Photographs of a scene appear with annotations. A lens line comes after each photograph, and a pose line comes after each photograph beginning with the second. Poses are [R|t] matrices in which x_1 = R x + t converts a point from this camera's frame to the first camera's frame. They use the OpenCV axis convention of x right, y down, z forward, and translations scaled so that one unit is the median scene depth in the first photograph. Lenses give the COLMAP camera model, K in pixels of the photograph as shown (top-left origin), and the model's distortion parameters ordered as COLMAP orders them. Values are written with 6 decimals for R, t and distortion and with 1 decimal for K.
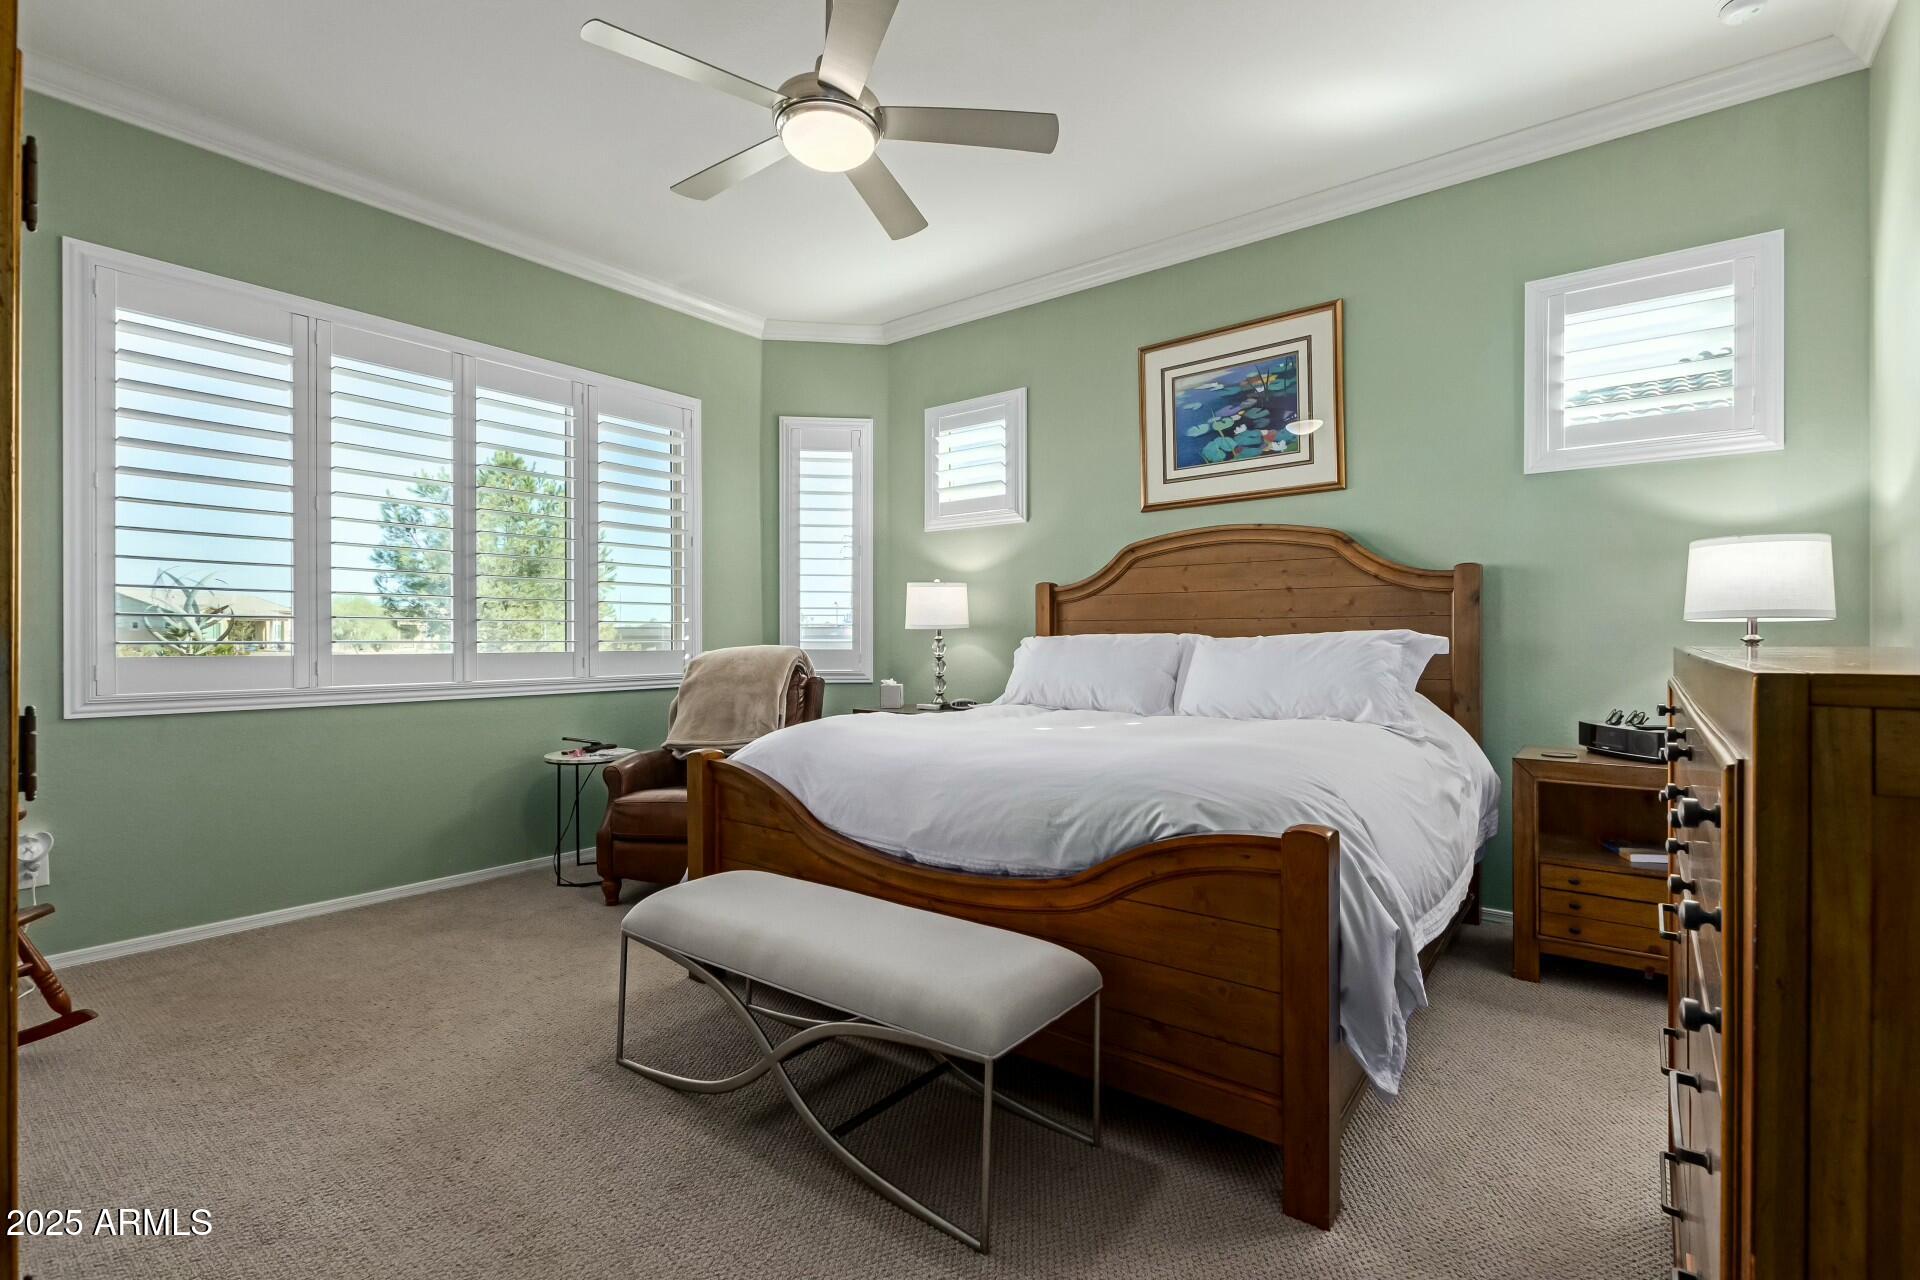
lens RADIAL K [[875.0, 0, 960.0], [0, 875.0, 640.0], [0, 0, 1]] dist [0.012666, -0.005929]
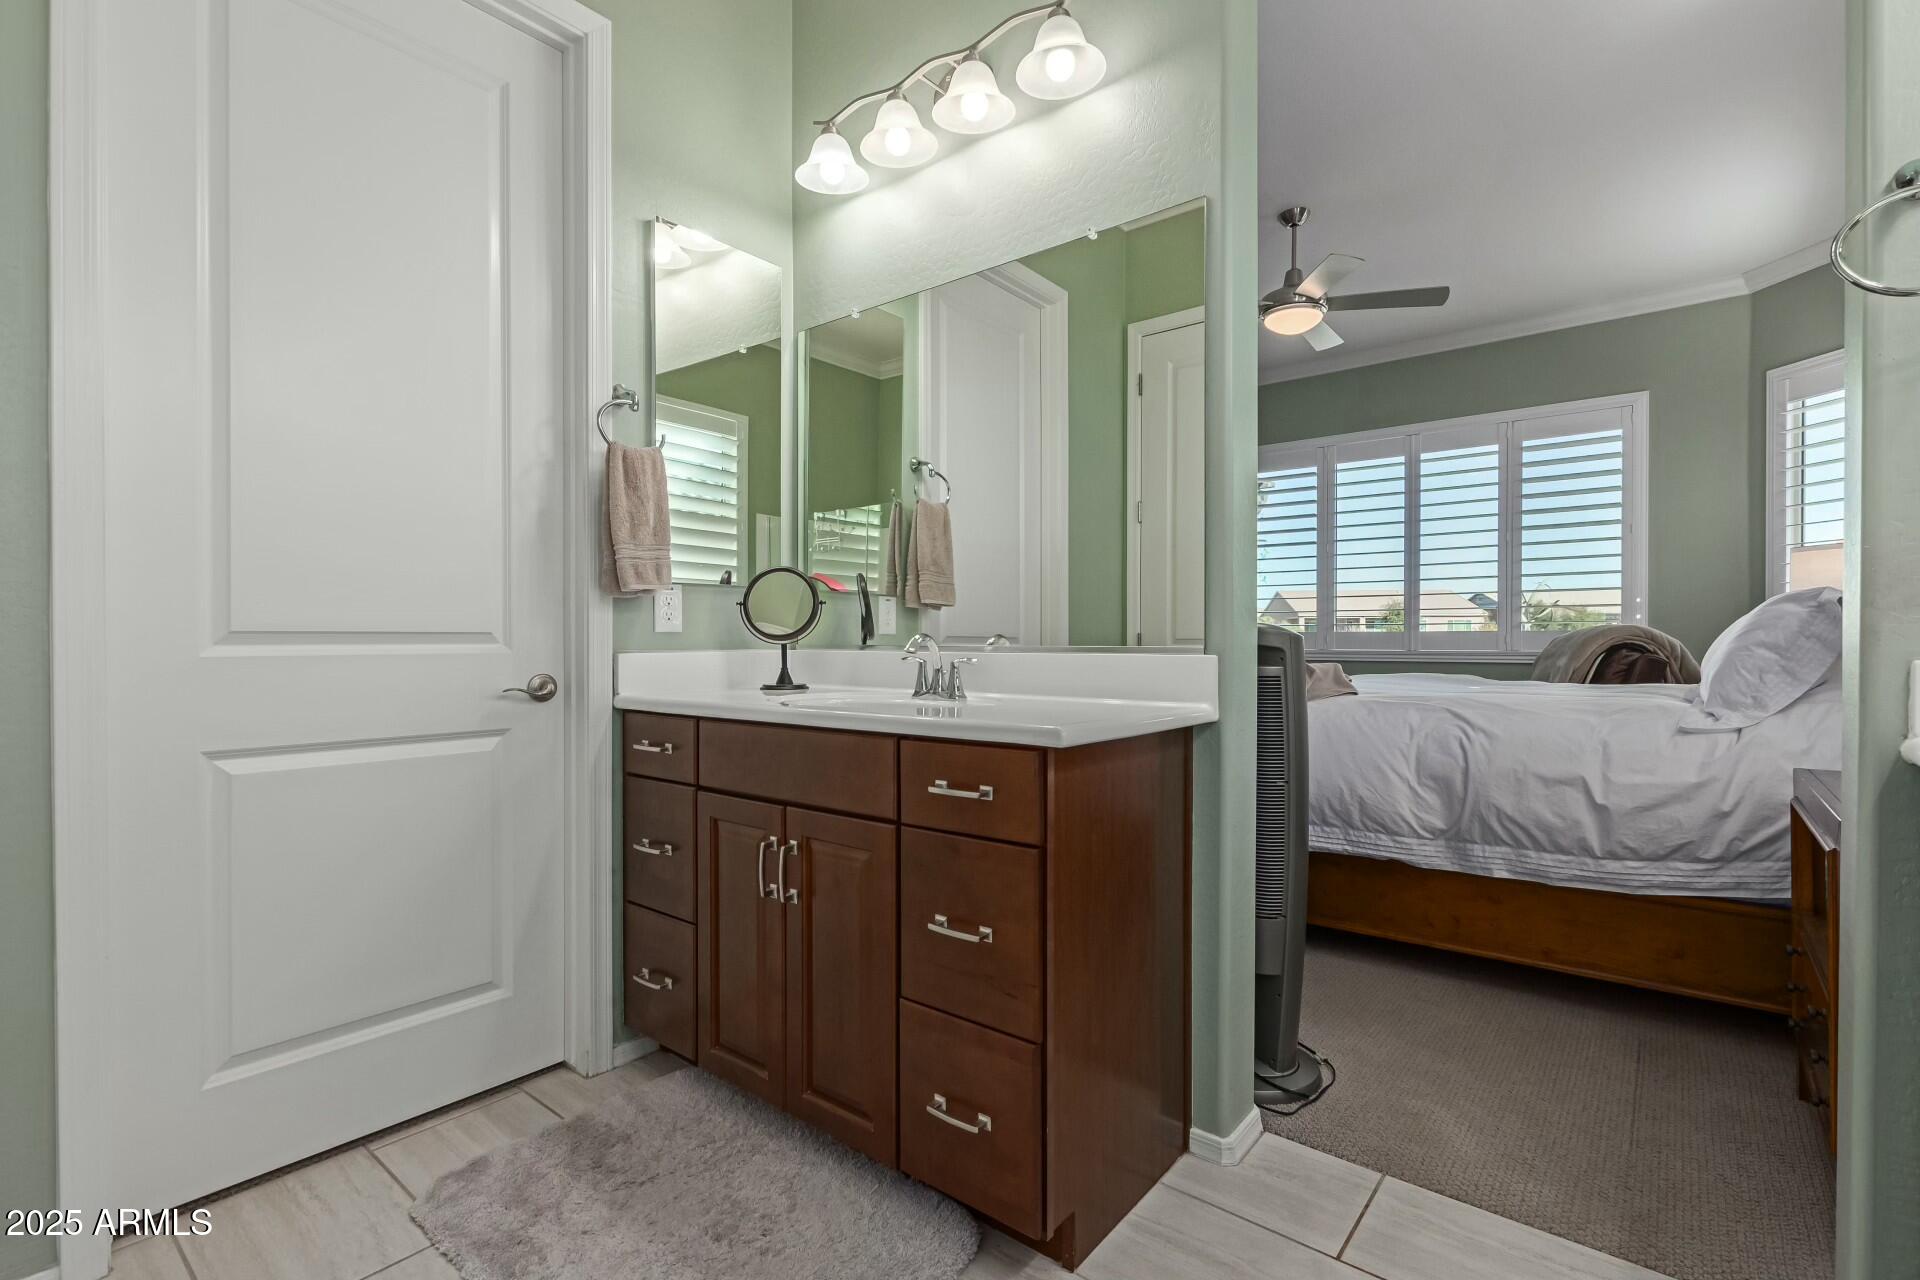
lens RADIAL K [[875.0, 0, 960.0], [0, 875.0, 640.0], [0, 0, 1]] dist [0.012666, -0.005929]
pose [[-0.036943, 0.008429, -0.999282, 0.916668], [0.000409, 0.999964, 0.008420, 0.012018], [0.999317, -0.000098, -0.036945, 0.270332]]
